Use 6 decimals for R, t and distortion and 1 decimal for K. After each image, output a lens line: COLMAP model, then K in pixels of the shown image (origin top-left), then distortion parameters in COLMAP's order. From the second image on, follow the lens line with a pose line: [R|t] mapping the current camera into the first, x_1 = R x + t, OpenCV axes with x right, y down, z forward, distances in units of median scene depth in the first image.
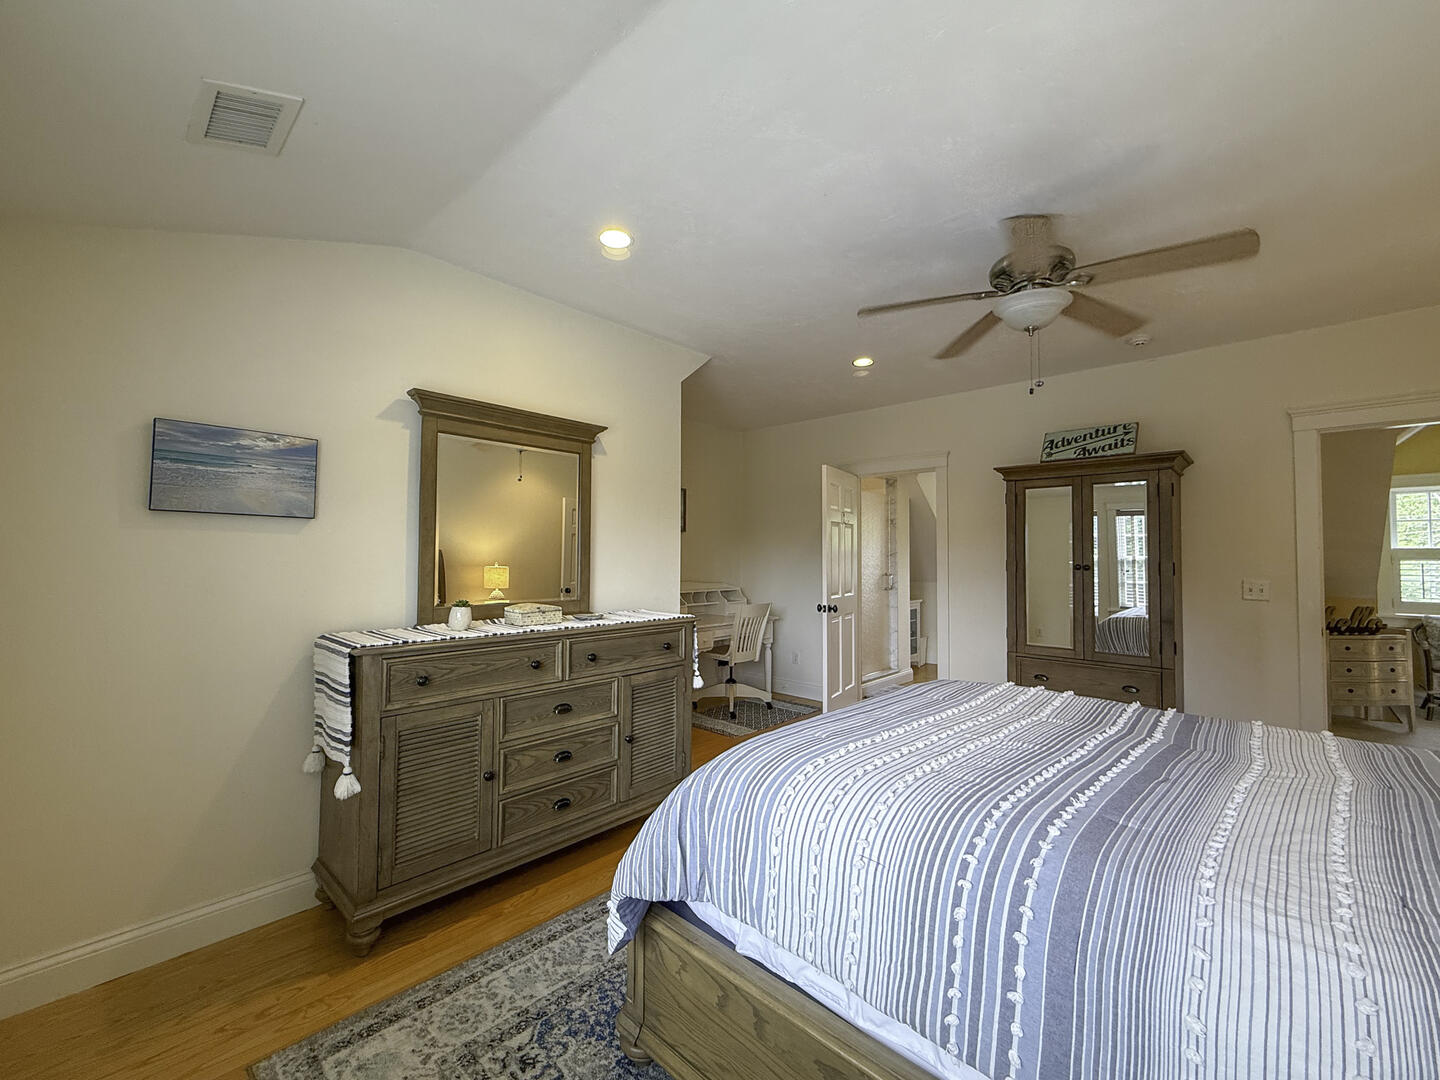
lens RADIAL K [[611.8, 0, 720.0], [0, 611.8, 540.0], [0, 0, 1]] dist [-0.002179, -0.000299]
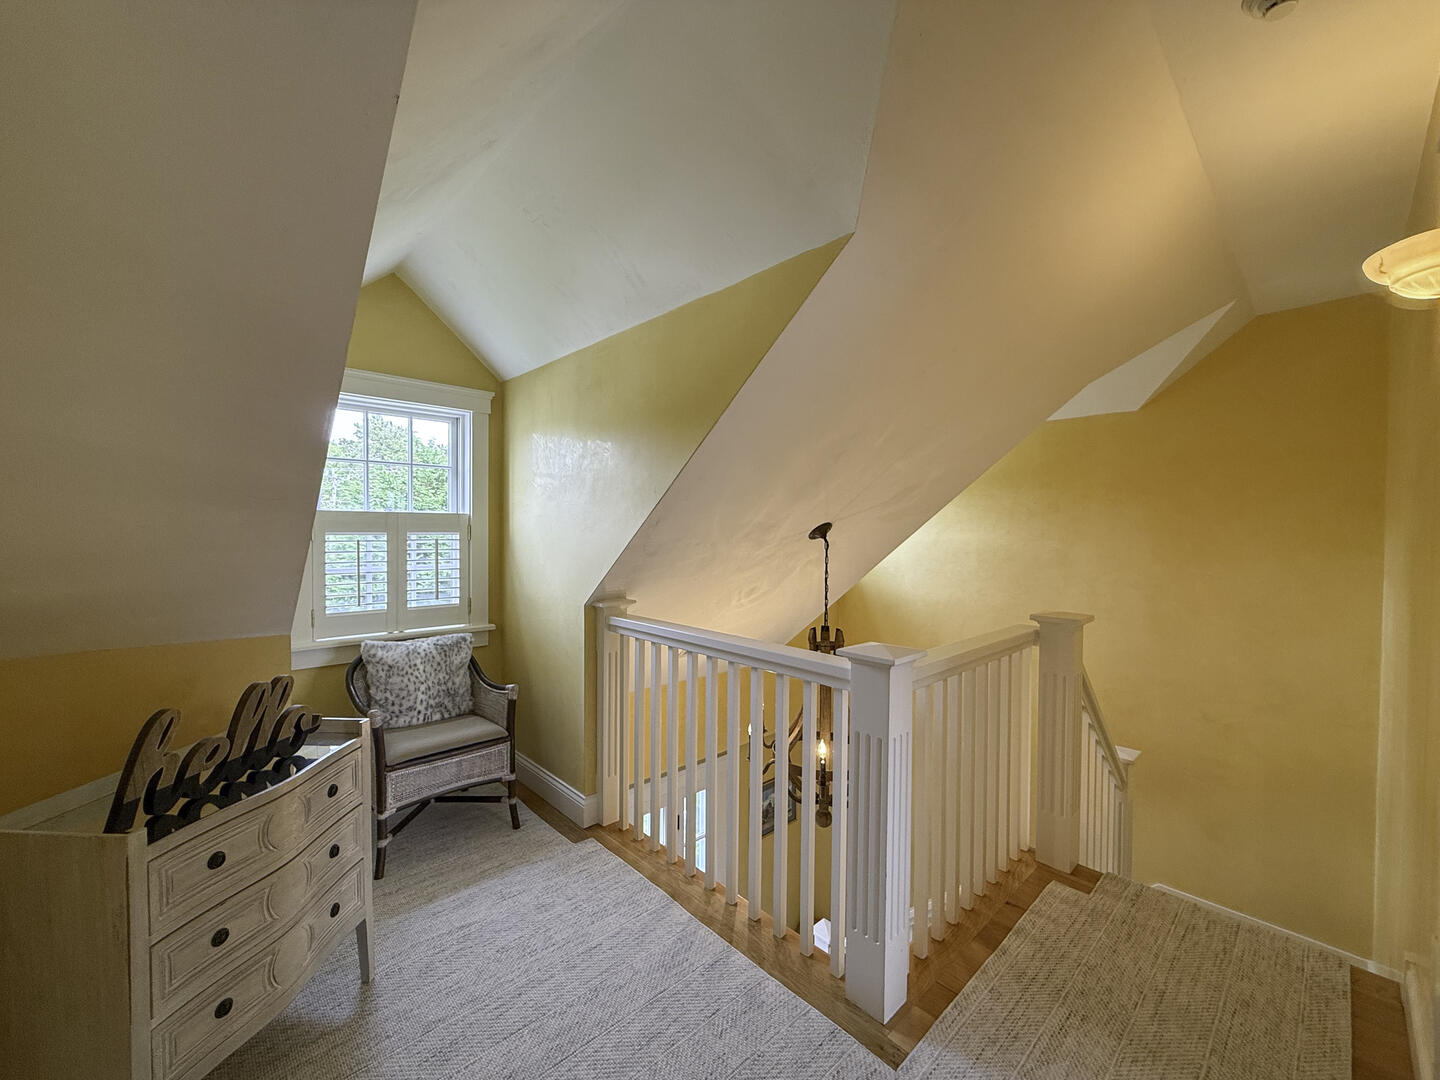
lens RADIAL K [[611.8, 0, 720.0], [0, 611.8, 540.0], [0, 0, 1]] dist [-0.002179, -0.000299]
pose [[0.110448, -0.028100, 0.993485, 0.749157], [-0.039439, 0.998689, 0.032631, 0.009658], [-0.993099, -0.042786, 0.109195, 0.715953]]
